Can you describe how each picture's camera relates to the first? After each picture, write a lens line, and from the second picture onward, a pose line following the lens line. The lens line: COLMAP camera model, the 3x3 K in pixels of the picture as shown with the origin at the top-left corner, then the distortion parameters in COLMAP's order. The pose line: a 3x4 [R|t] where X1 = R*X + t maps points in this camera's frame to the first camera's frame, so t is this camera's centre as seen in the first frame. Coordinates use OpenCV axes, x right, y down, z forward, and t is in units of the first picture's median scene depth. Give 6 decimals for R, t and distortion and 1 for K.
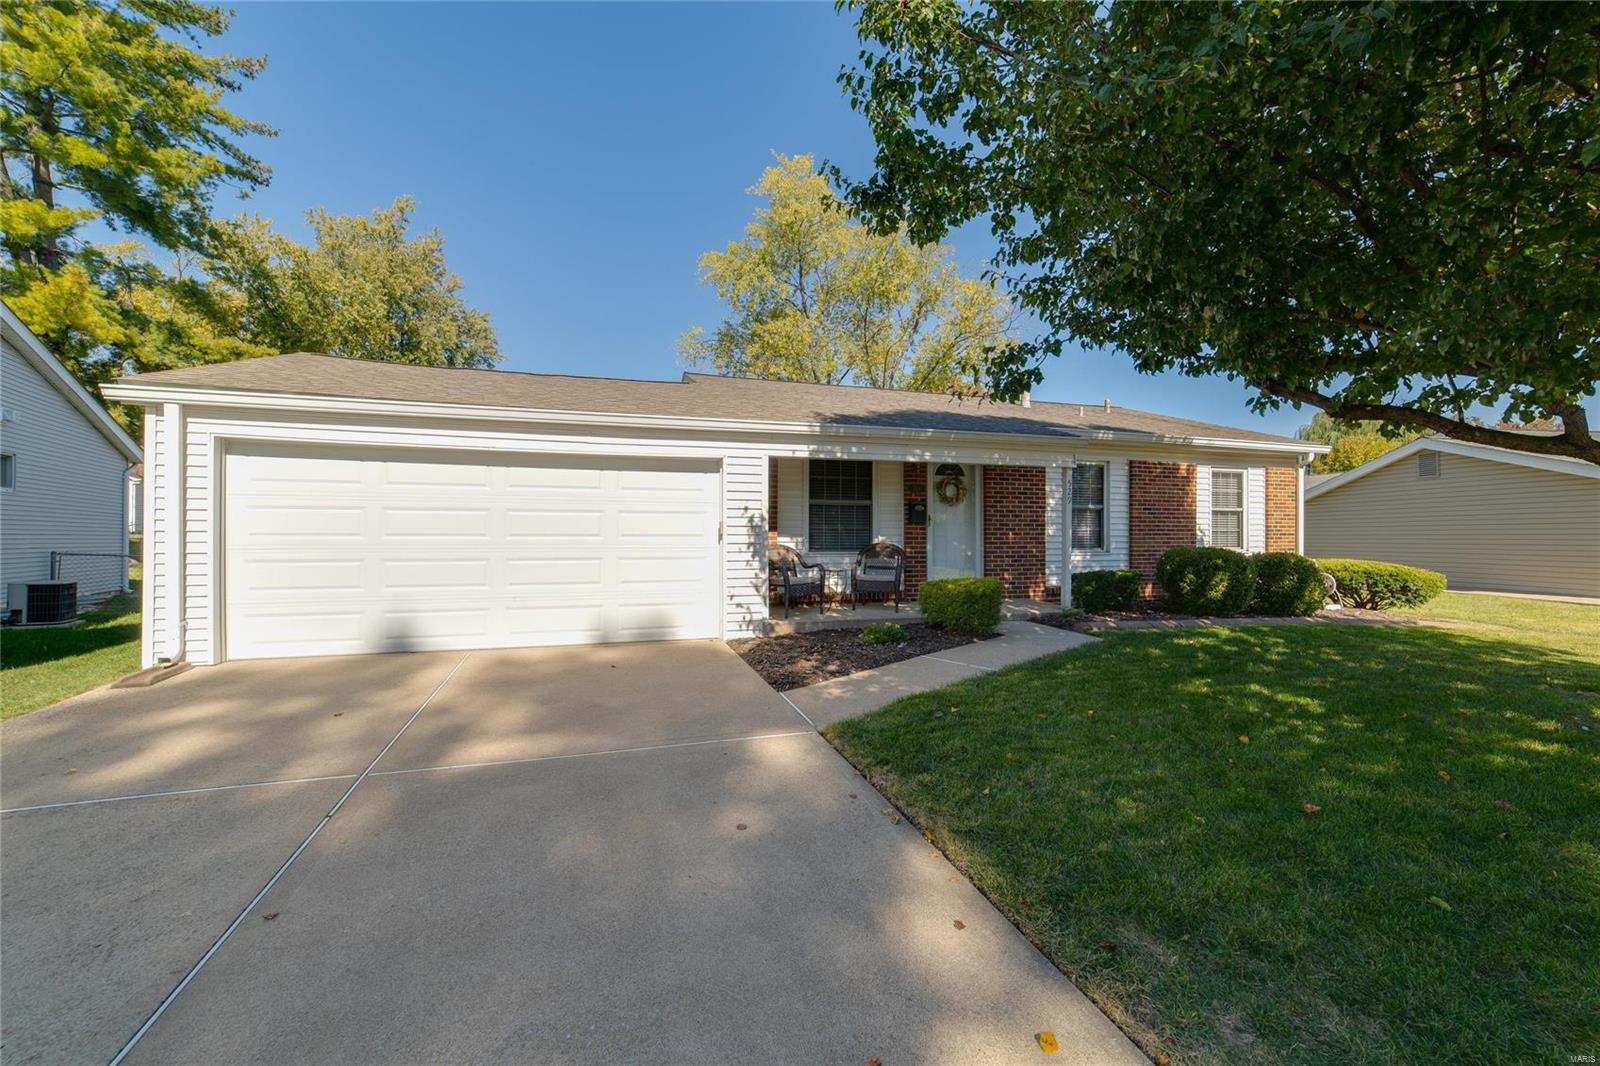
lens RADIAL K [[625.8, 0, 808.2], [0, 625.8, 530.2], [0, 0, 1]] dist [-0.021318, 0.008834]
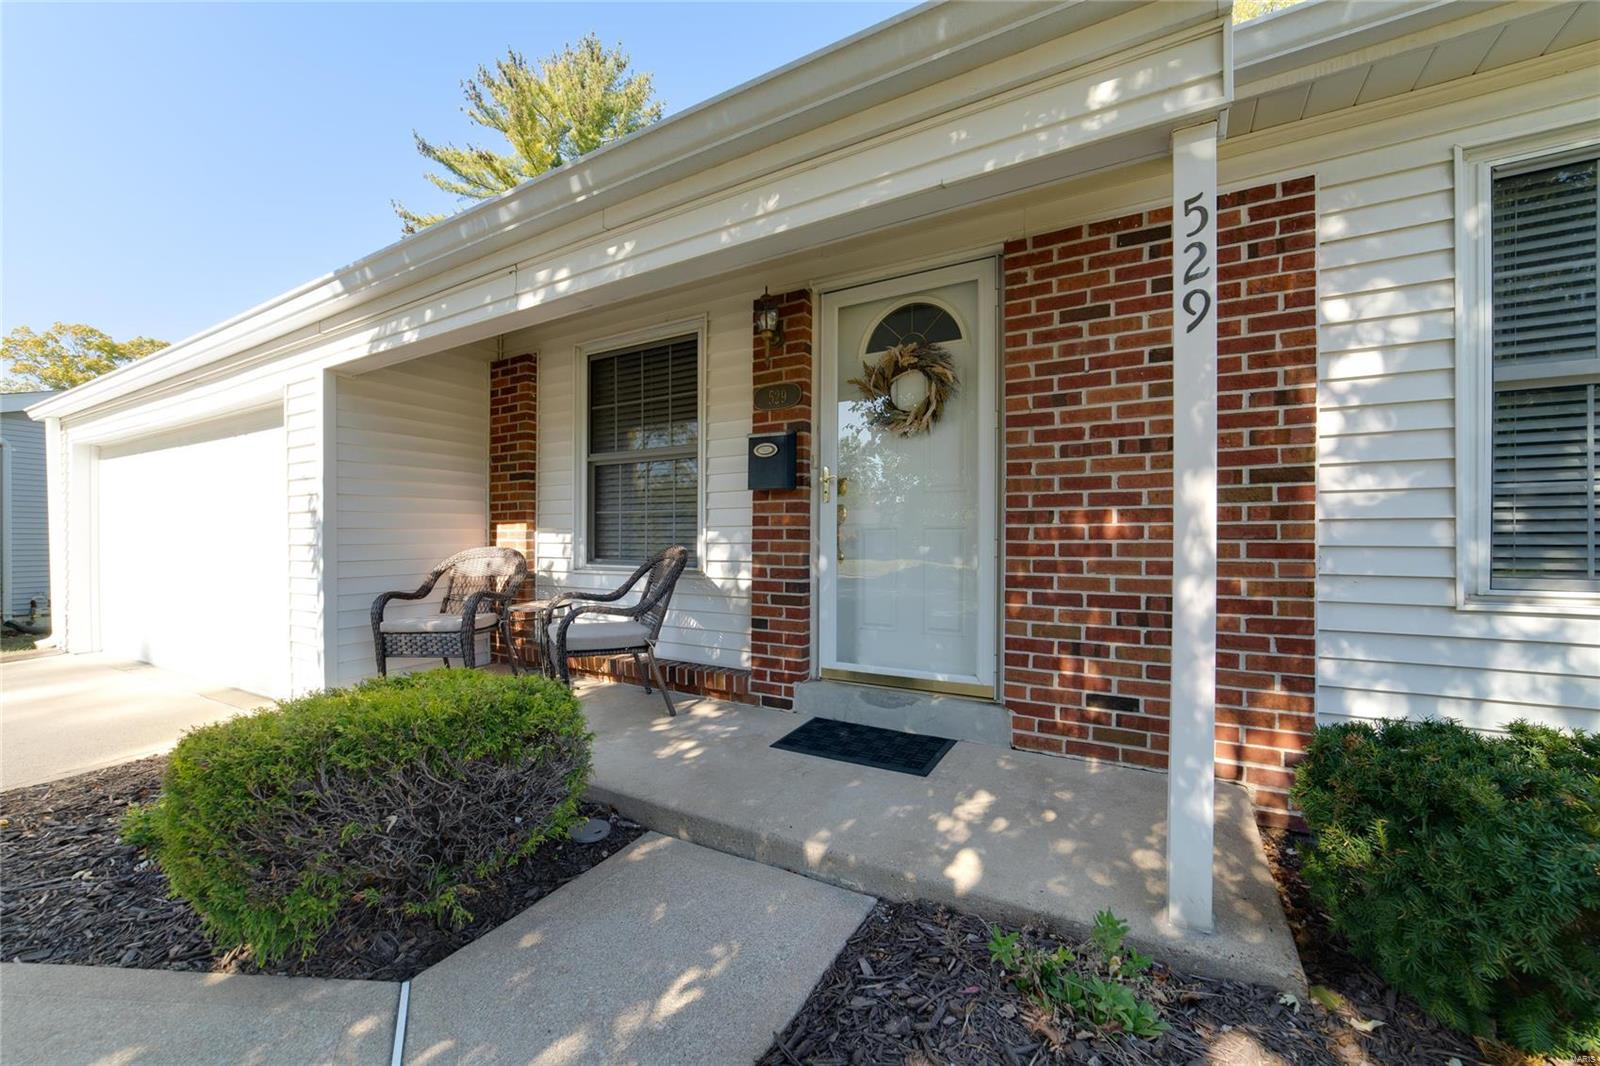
lens RADIAL K [[625.8, 0, 808.2], [0, 625.8, 530.2], [0, 0, 1]] dist [-0.021318, 0.008834]
pose [[0.682260, -0.009021, -0.731054, 0.457391], [0.011536, 0.999932, -0.001573, 0.011950], [0.731019, -0.007360, 0.682317, 0.773916]]
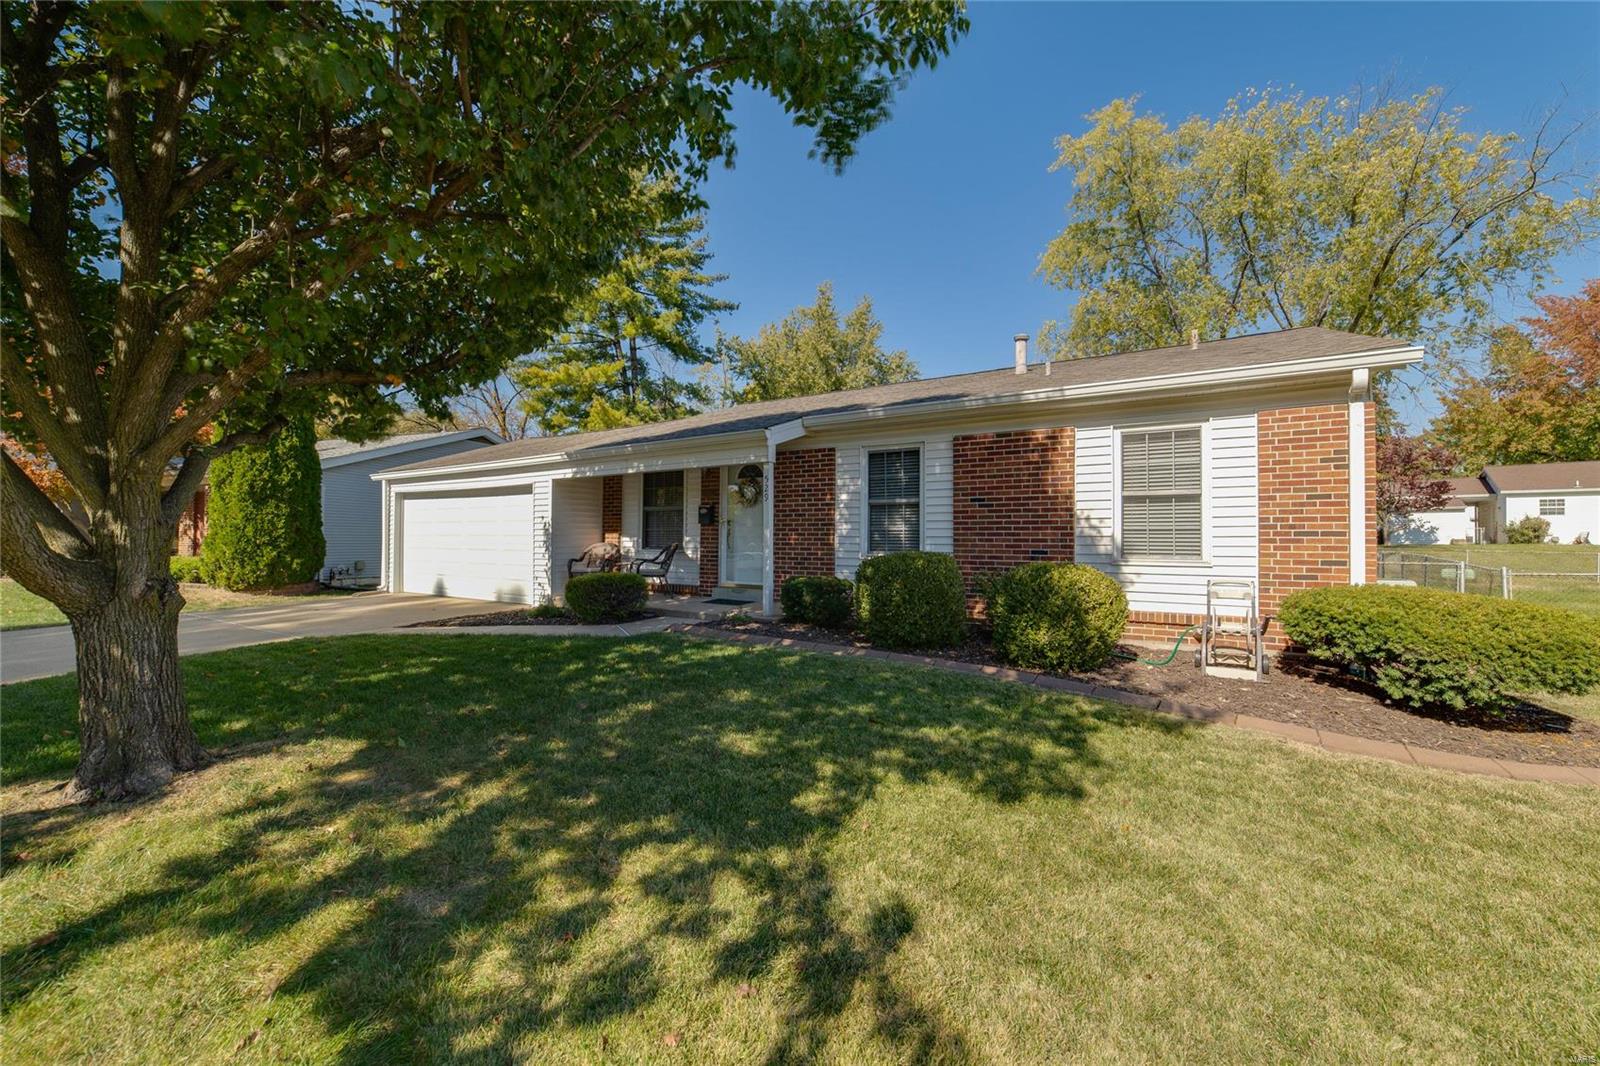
lens RADIAL K [[635.7, 0, 803.0], [0, 635.7, 514.9], [0, 0, 1]] dist [-0.020394, 0.009783]
pose [[0.646062, -0.024314, -0.762898, 1.134584], [0.006457, 0.999631, -0.026391, 0.002353], [0.763258, 0.012124, 0.645980, 0.418211]]
